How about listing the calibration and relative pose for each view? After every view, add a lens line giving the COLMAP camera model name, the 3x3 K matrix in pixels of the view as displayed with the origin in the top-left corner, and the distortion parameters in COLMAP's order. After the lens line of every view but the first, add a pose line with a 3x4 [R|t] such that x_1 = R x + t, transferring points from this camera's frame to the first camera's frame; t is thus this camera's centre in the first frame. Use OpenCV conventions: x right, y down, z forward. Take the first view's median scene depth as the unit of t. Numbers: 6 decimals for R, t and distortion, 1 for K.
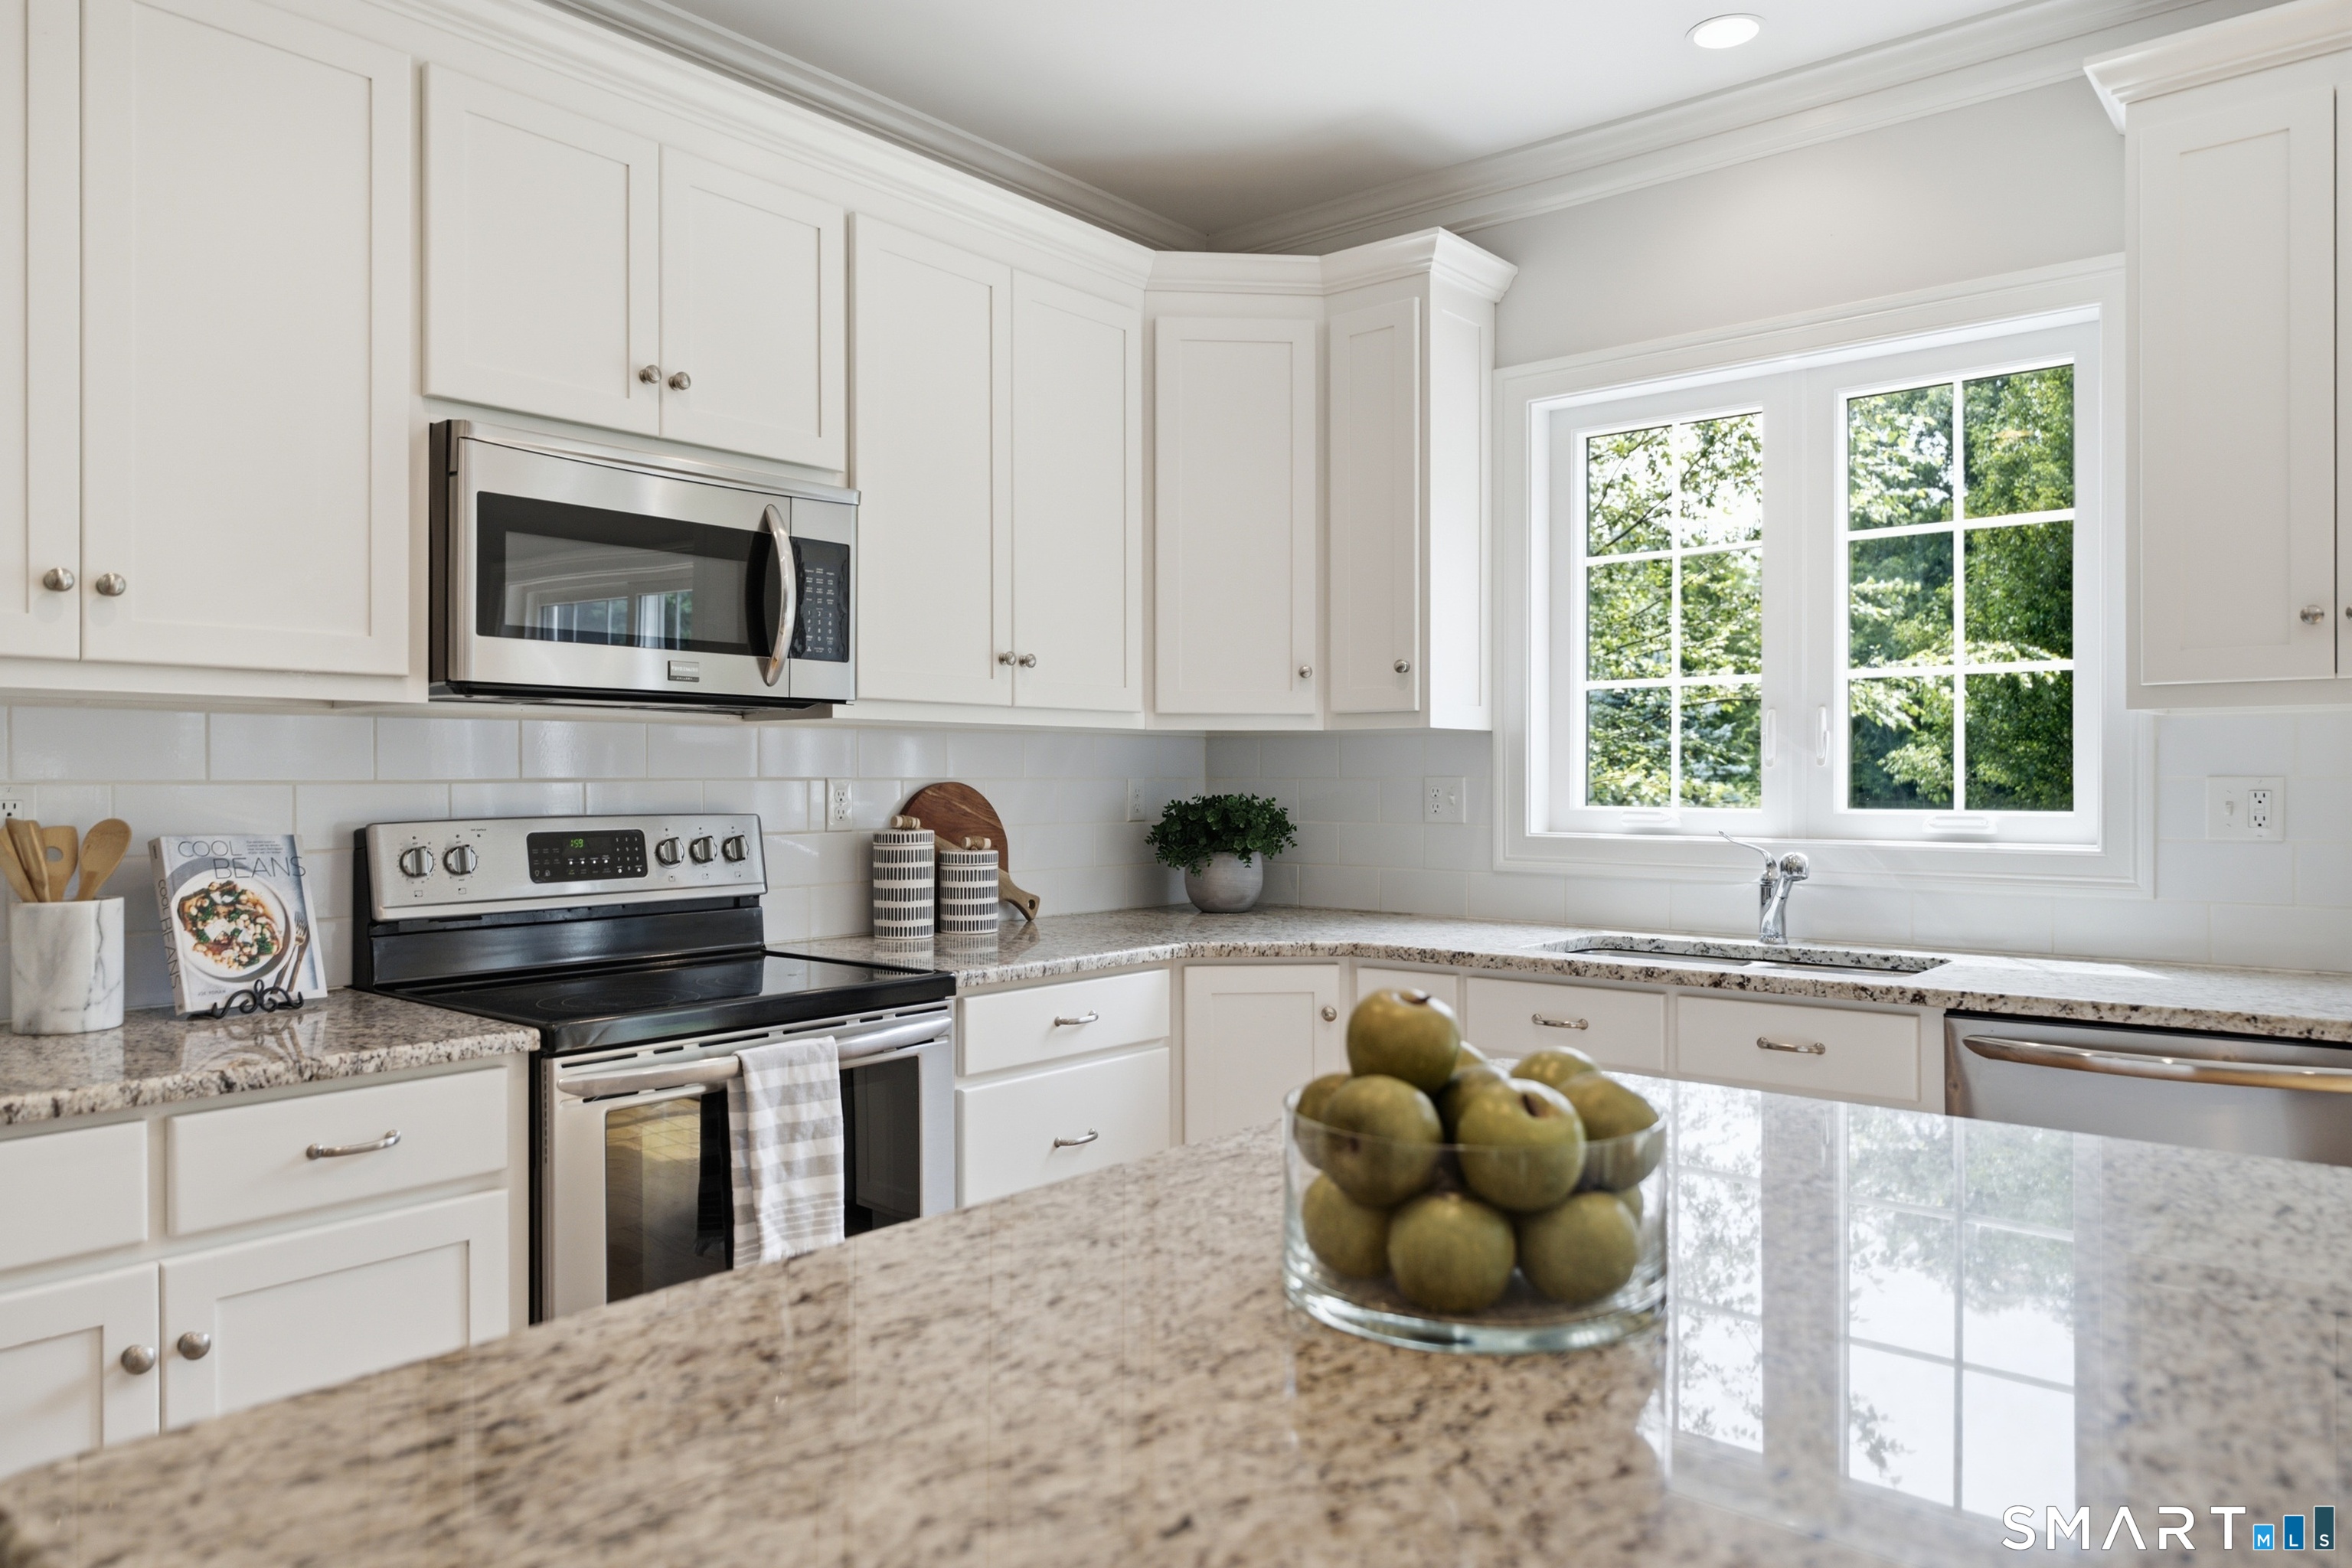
lens RADIAL K [[1562.1, 0, 1176.0], [0, 1562.1, 784.0], [0, 0, 1]] dist [-0.003806, -0.000938]
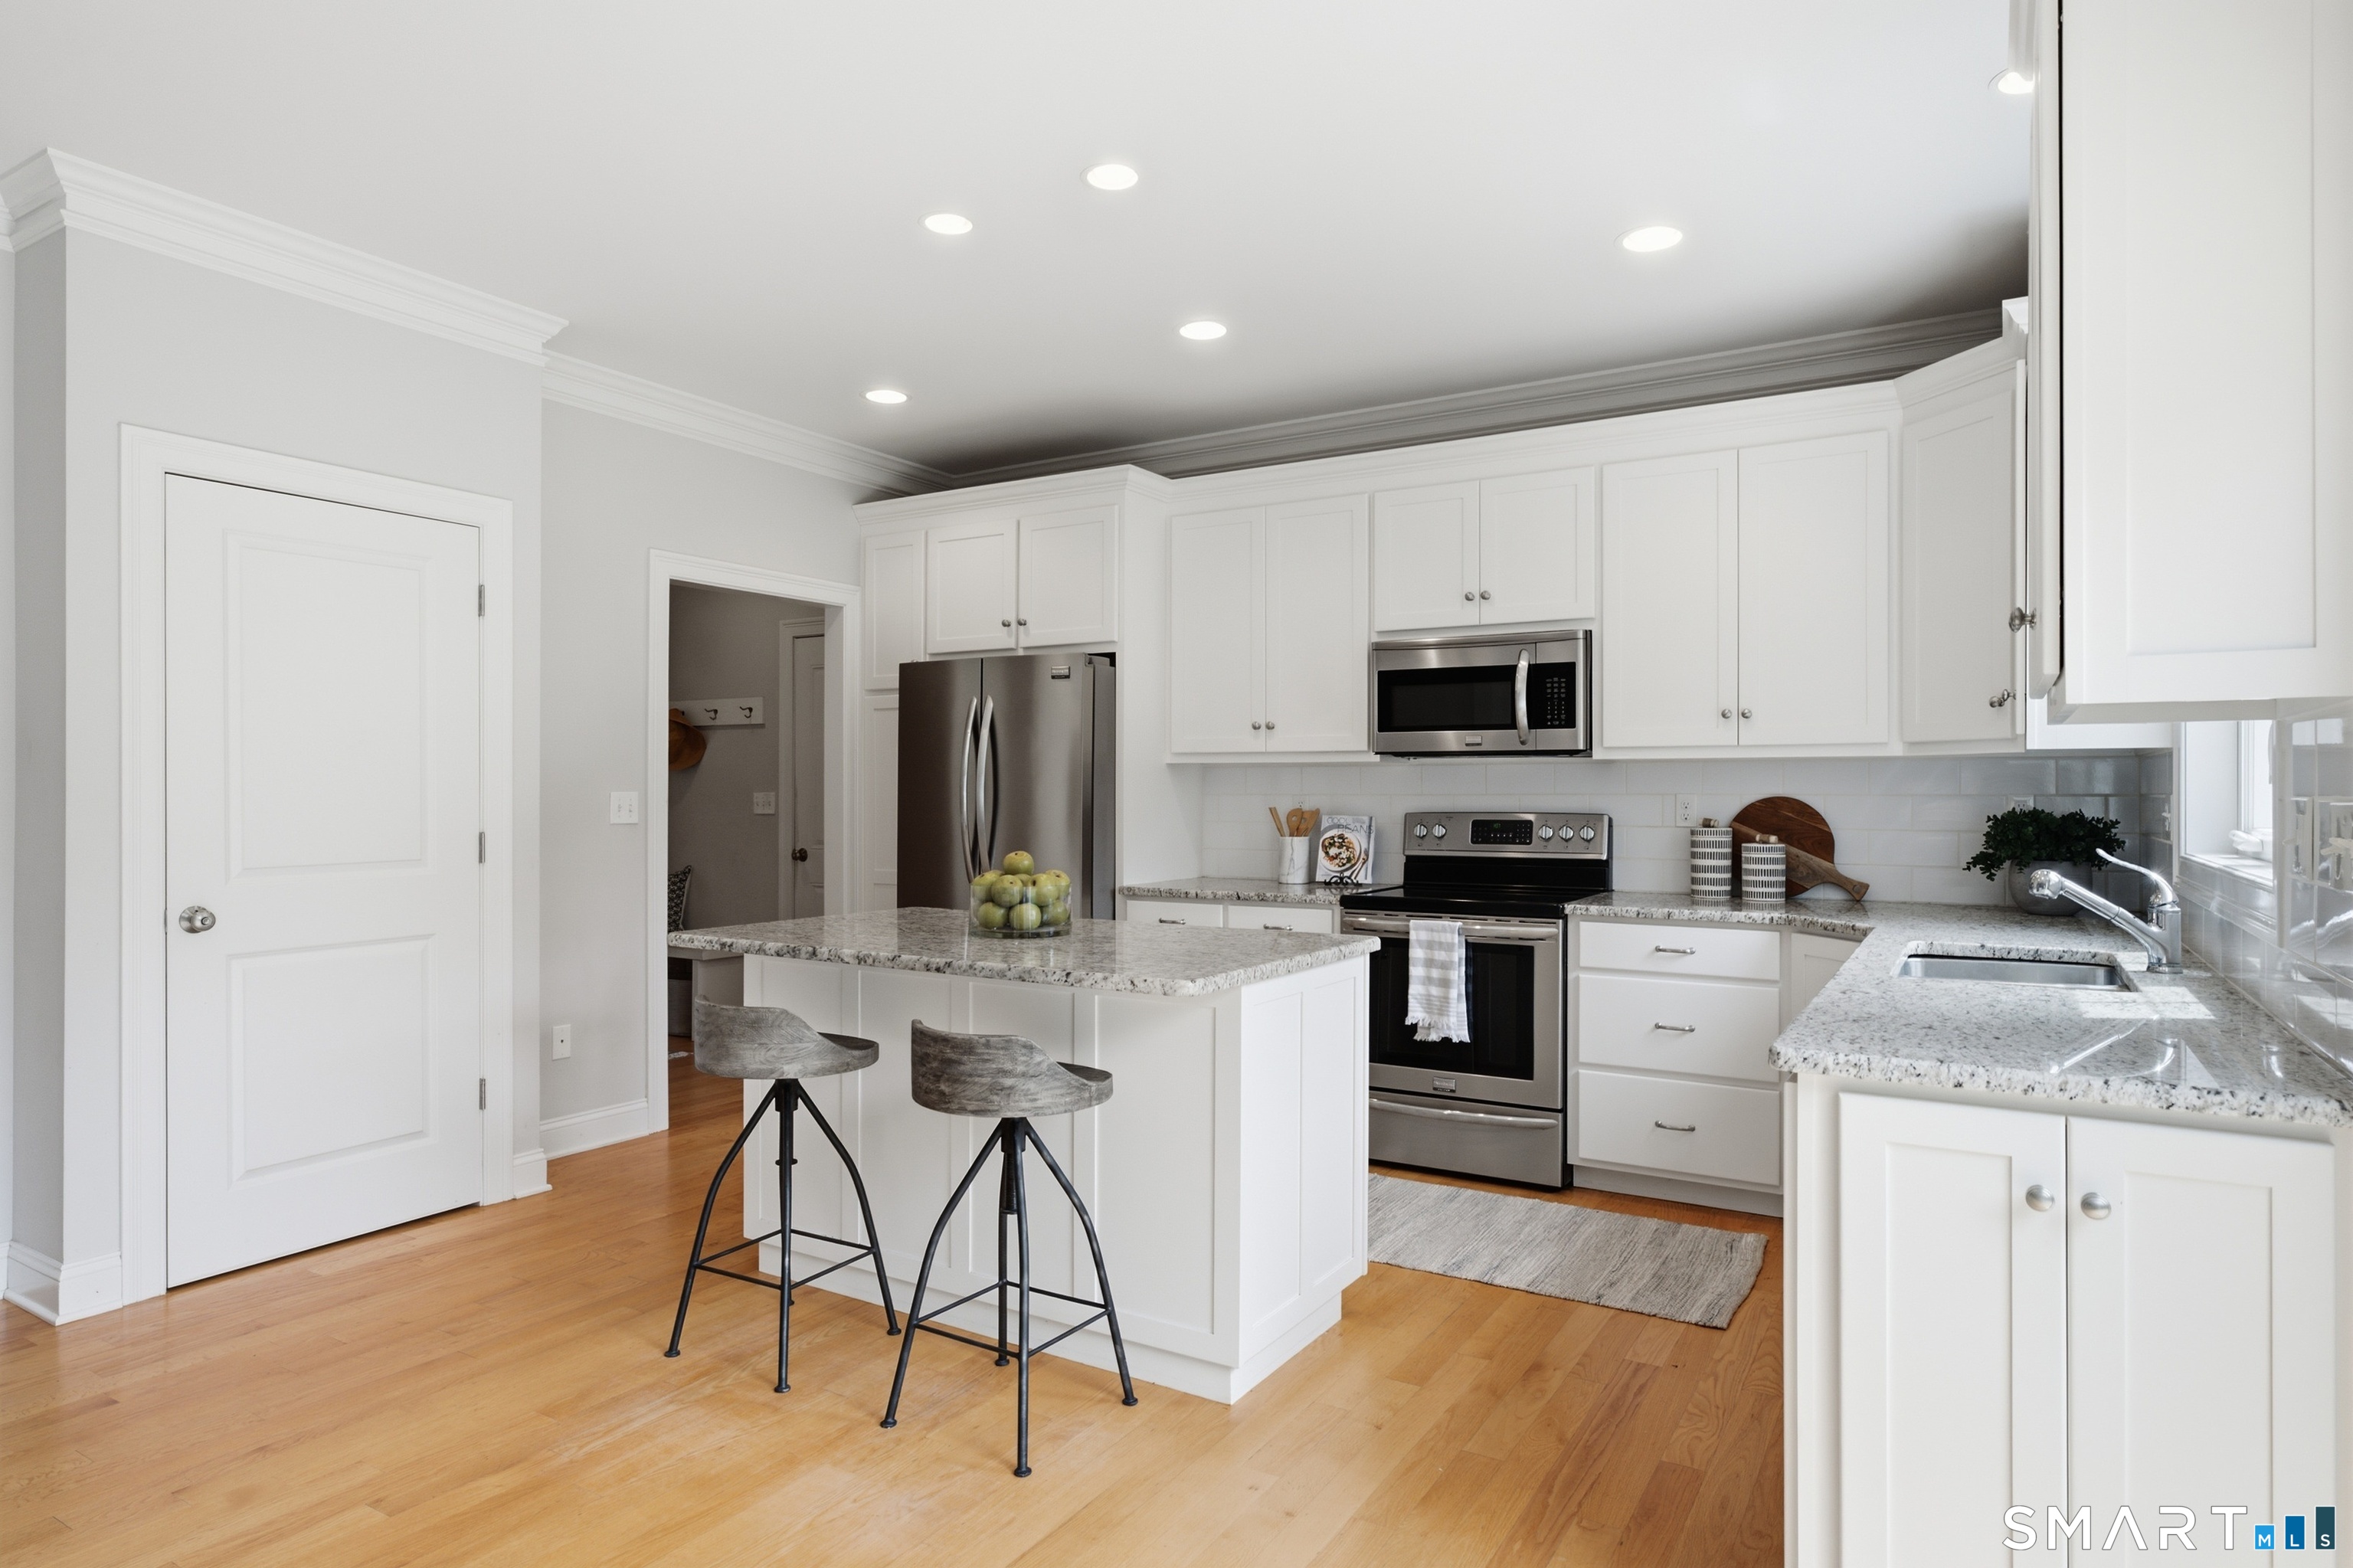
lens RADIAL K [[1328.4, 0, 1176.5], [0, 1328.4, 784.0], [0, 0, 1]] dist [-0.003140, -0.000825]
pose [[0.155325, -0.002333, -0.987861, 1.412451], [-0.002583, 0.999993, -0.002767, -0.011540], [0.987860, 0.002982, 0.155318, 0.370833]]
